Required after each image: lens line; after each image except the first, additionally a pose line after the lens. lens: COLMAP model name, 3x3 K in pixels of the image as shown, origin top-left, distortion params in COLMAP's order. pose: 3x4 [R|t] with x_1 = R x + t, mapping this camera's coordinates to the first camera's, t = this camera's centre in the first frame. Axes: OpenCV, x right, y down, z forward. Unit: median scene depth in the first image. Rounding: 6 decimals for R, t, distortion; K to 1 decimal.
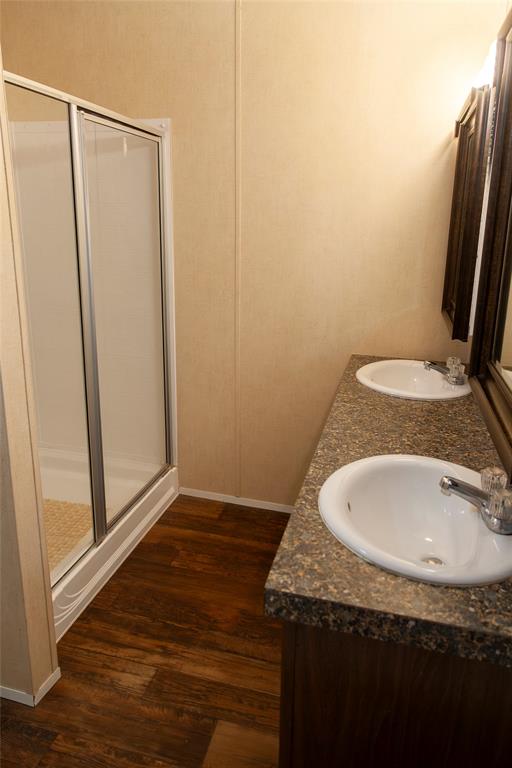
lens RADIAL K [[527.3, 0, 267.2], [0, 527.3, 356.3], [0, 0, 1]] dist [0.006451, -0.002798]
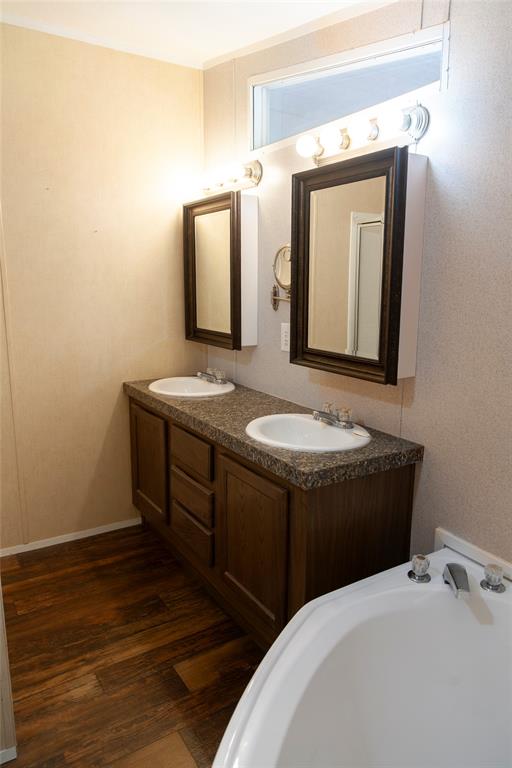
lens RADIAL K [[527.3, 0, 248.5], [0, 527.3, 379.4], [0, 0, 1]] dist [0.006451, -0.002798]
pose [[0.691793, -0.150705, 0.706194, -0.686344], [0.190728, 0.981383, 0.022594, 0.024147], [-0.696451, 0.119061, 0.707658, -0.085393]]
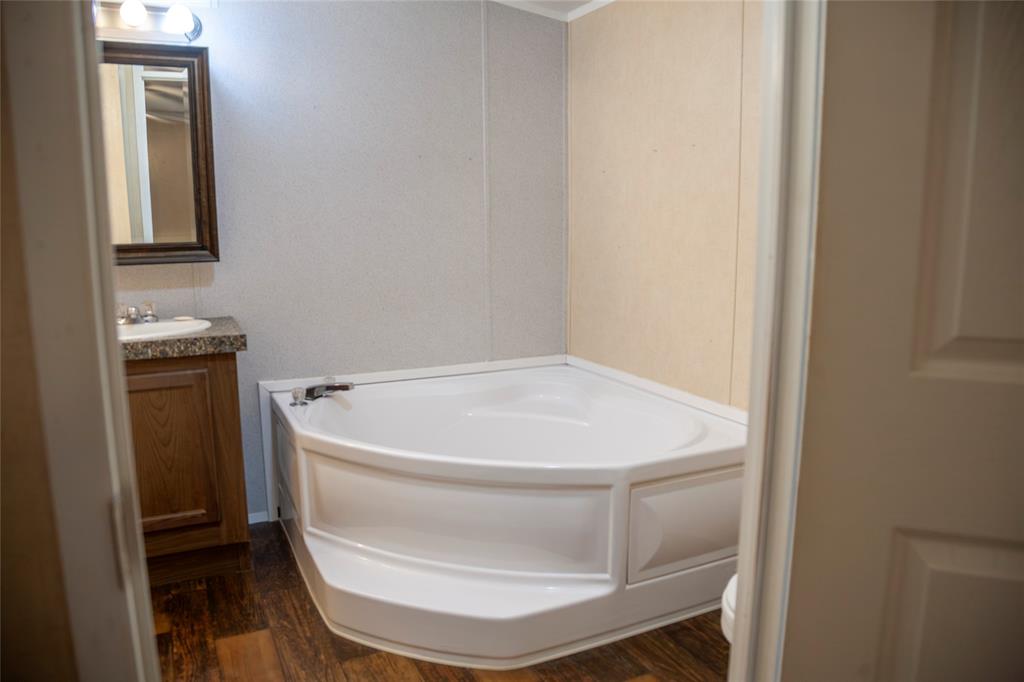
lens RADIAL K [[703.0, 0, 511.5], [0, 703.0, 340.4], [0, 0, 1]] dist [0.006451, -0.002798]
pose [[-0.617658, -0.156407, 0.770737, -1.365985], [0.201115, 0.916025, 0.347061, -0.134651], [-0.760297, 0.369372, -0.534334, 0.859905]]
